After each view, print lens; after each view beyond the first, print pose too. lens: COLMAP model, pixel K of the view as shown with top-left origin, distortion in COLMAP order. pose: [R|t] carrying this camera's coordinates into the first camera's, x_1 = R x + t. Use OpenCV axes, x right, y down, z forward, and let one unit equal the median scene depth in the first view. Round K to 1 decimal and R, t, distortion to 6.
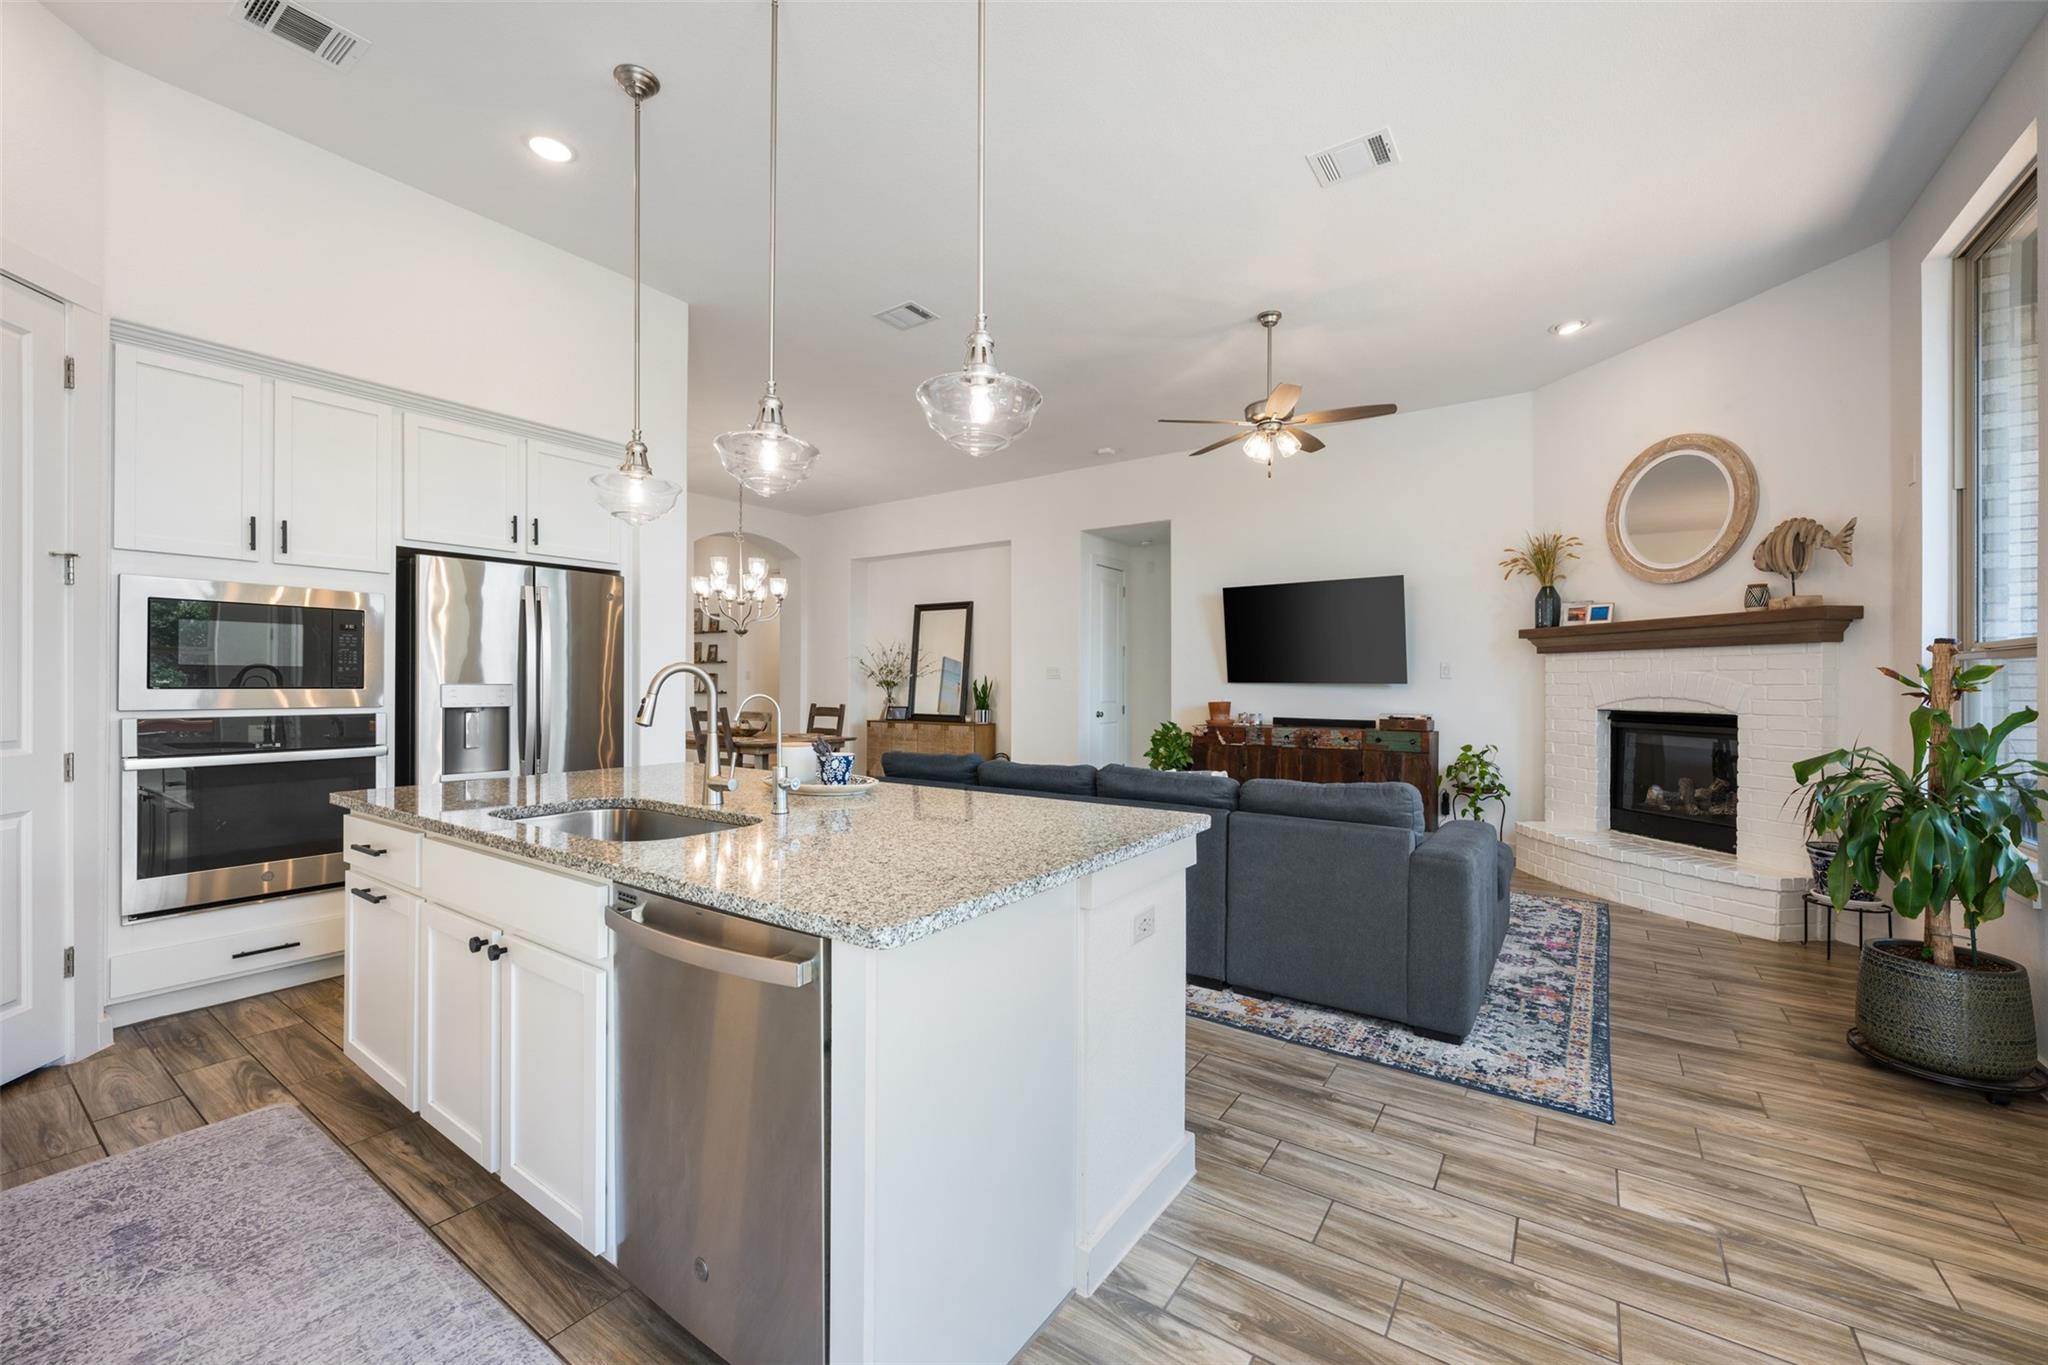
lens RADIAL K [[811.6, 0, 1024.0], [0, 811.6, 682.5], [0, 0, 1]] dist [0.002590, -0.000061]
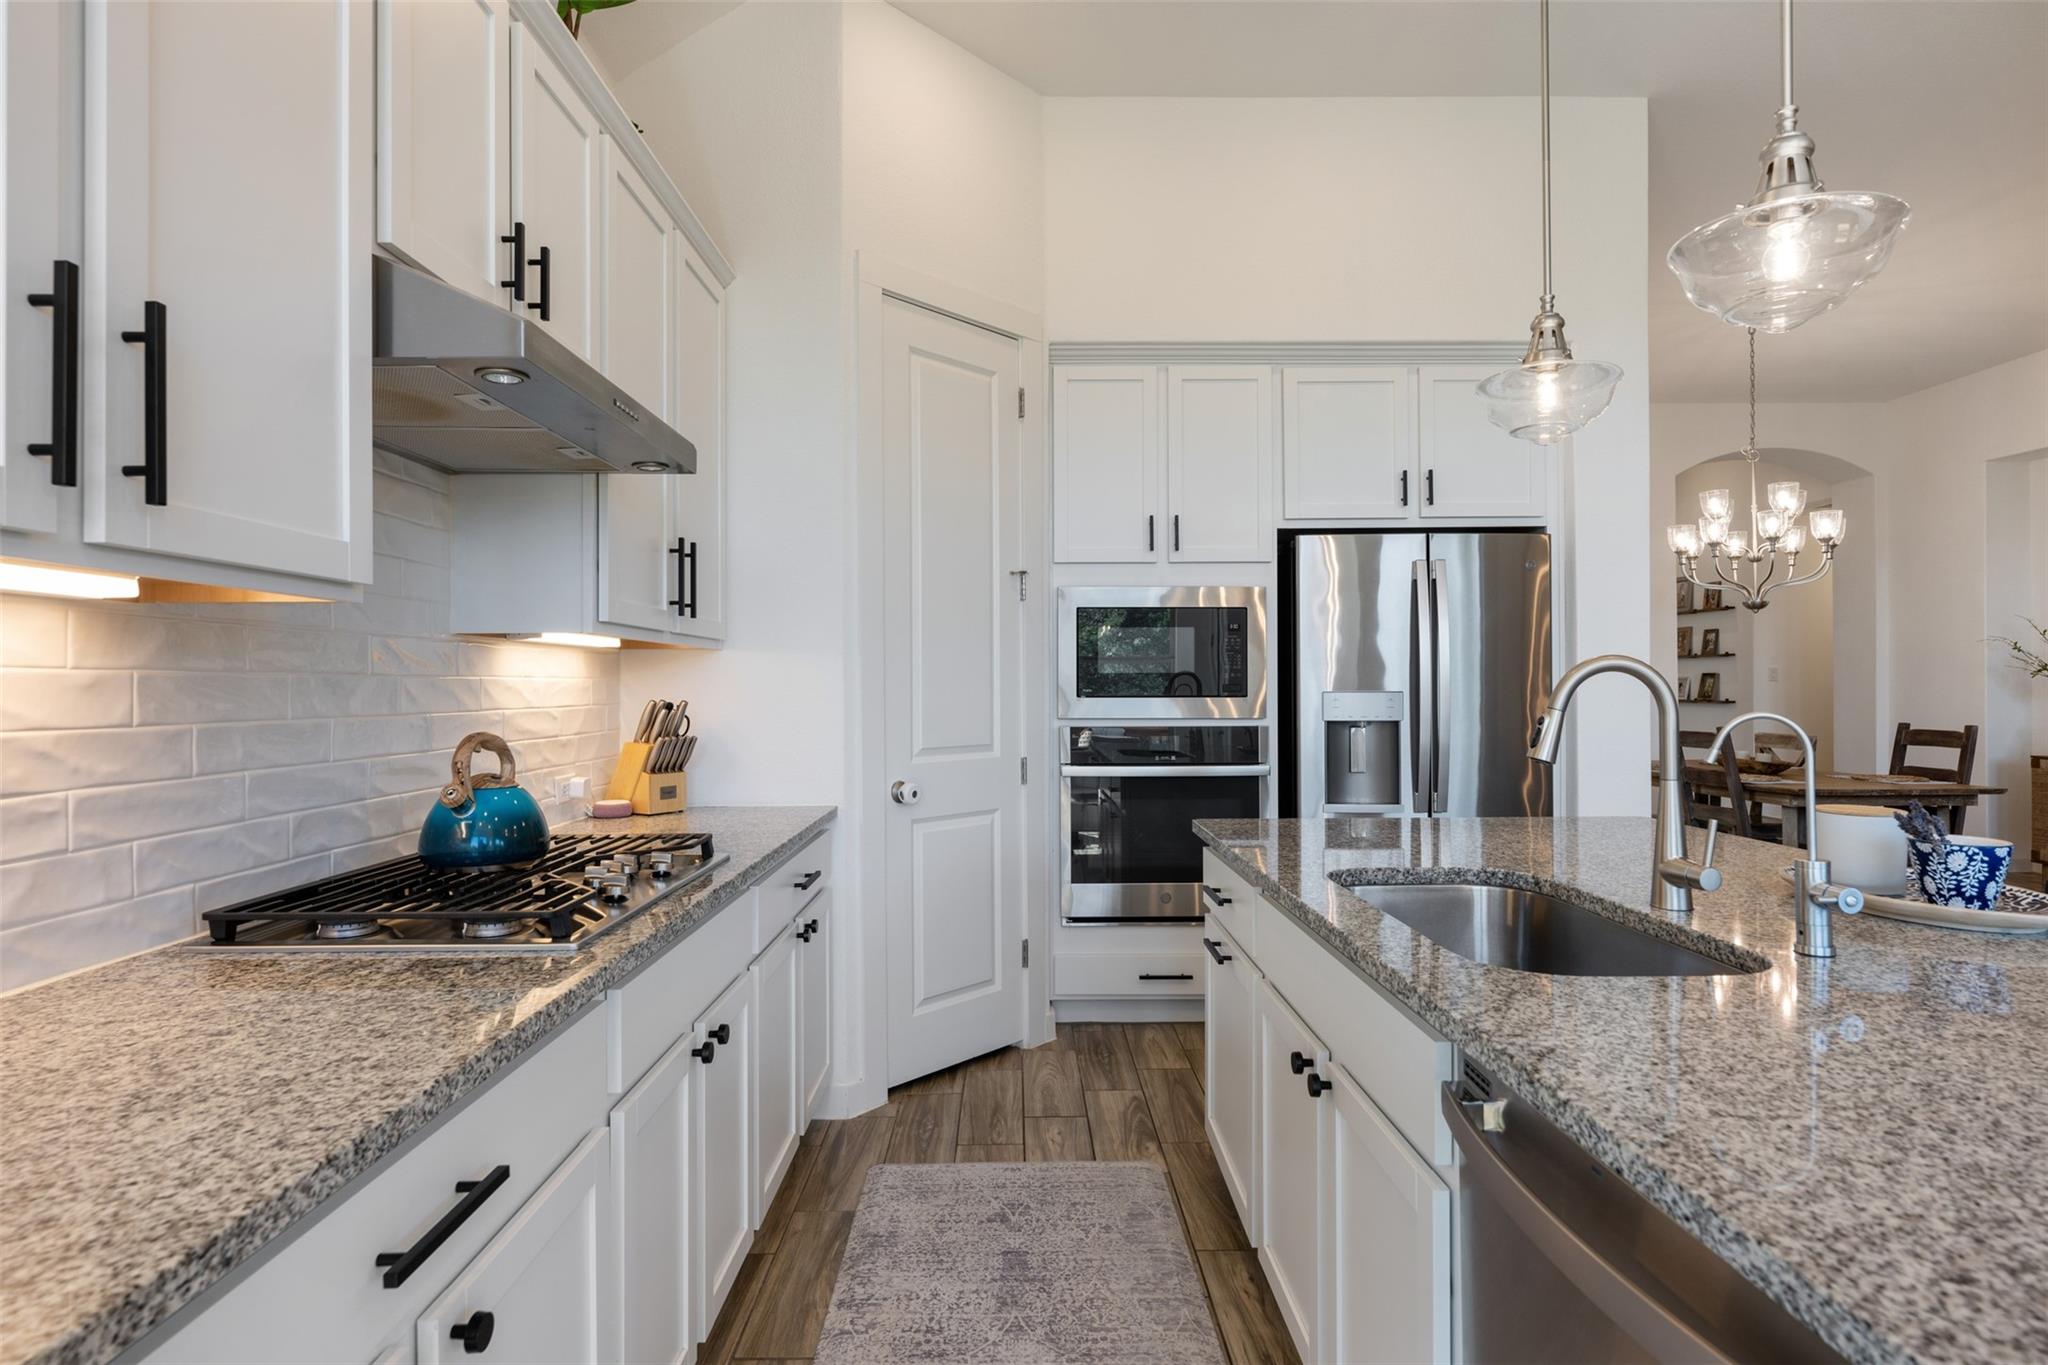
lens RADIAL K [[1046.3, 0, 1024.0], [0, 1046.3, 682.5], [0, 0, 1]] dist [-0.001561, -0.000453]
pose [[0.577690, -0.009253, -0.816204, -0.031466], [0.005923, 0.999957, -0.007144, -0.001415], [0.816235, -0.000708, 0.577720, 0.131259]]
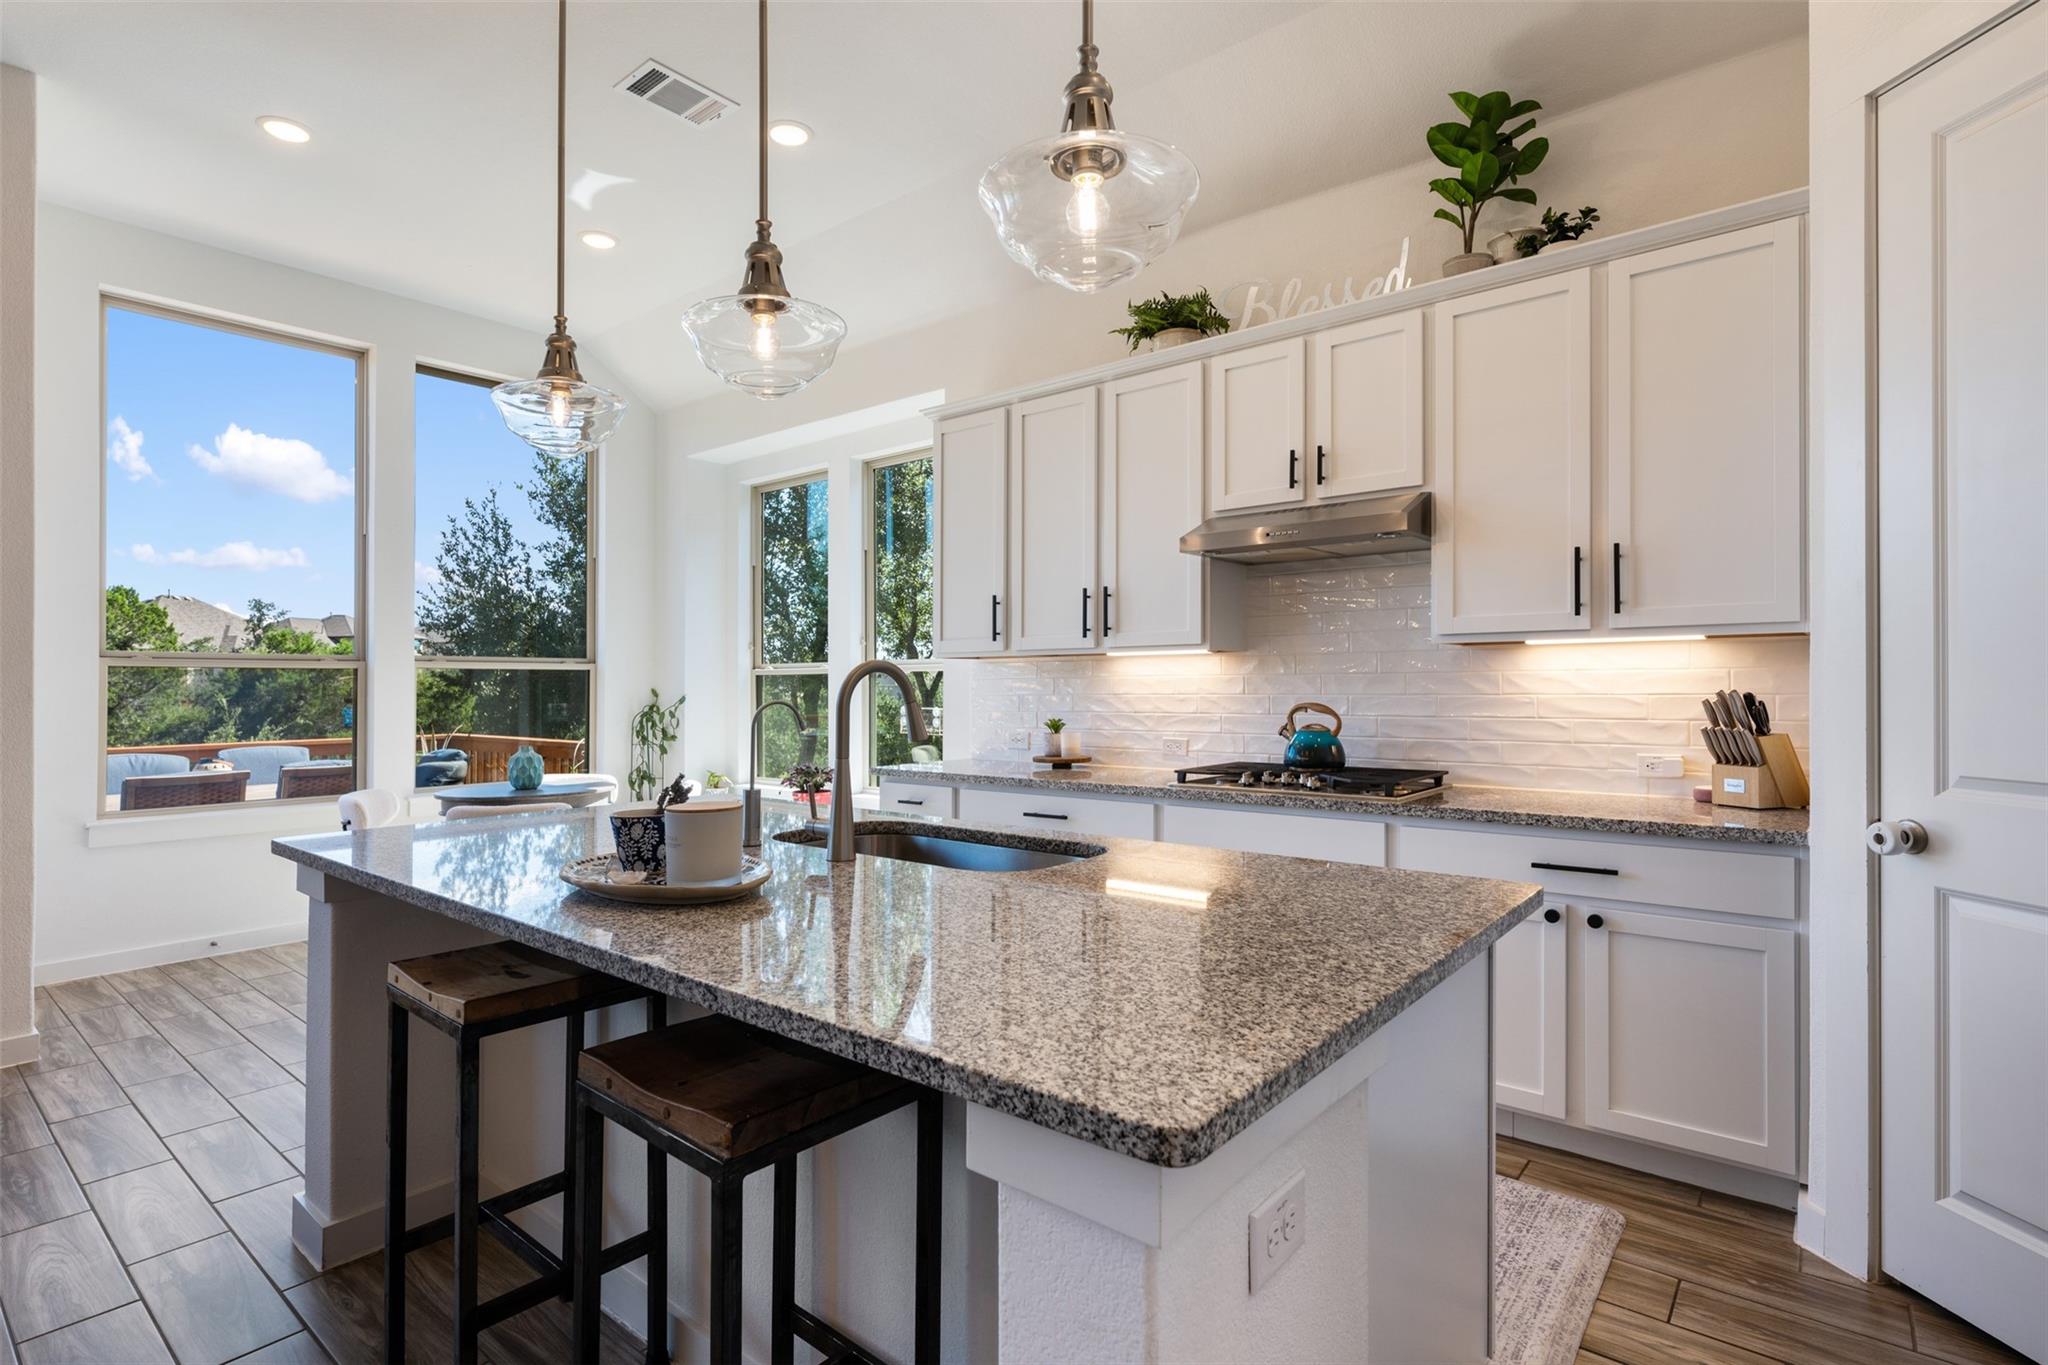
lens RADIAL K [[1004.6, 0, 996.5], [0, 1004.6, 701.5], [0, 0, 1]] dist [0.000805, 0.000516]
pose [[-0.995041, 0.001464, 0.099458, -0.314976], [0.003162, 0.999852, 0.016923, -0.001306], [-0.099418, 0.017153, -0.994898, 0.973998]]
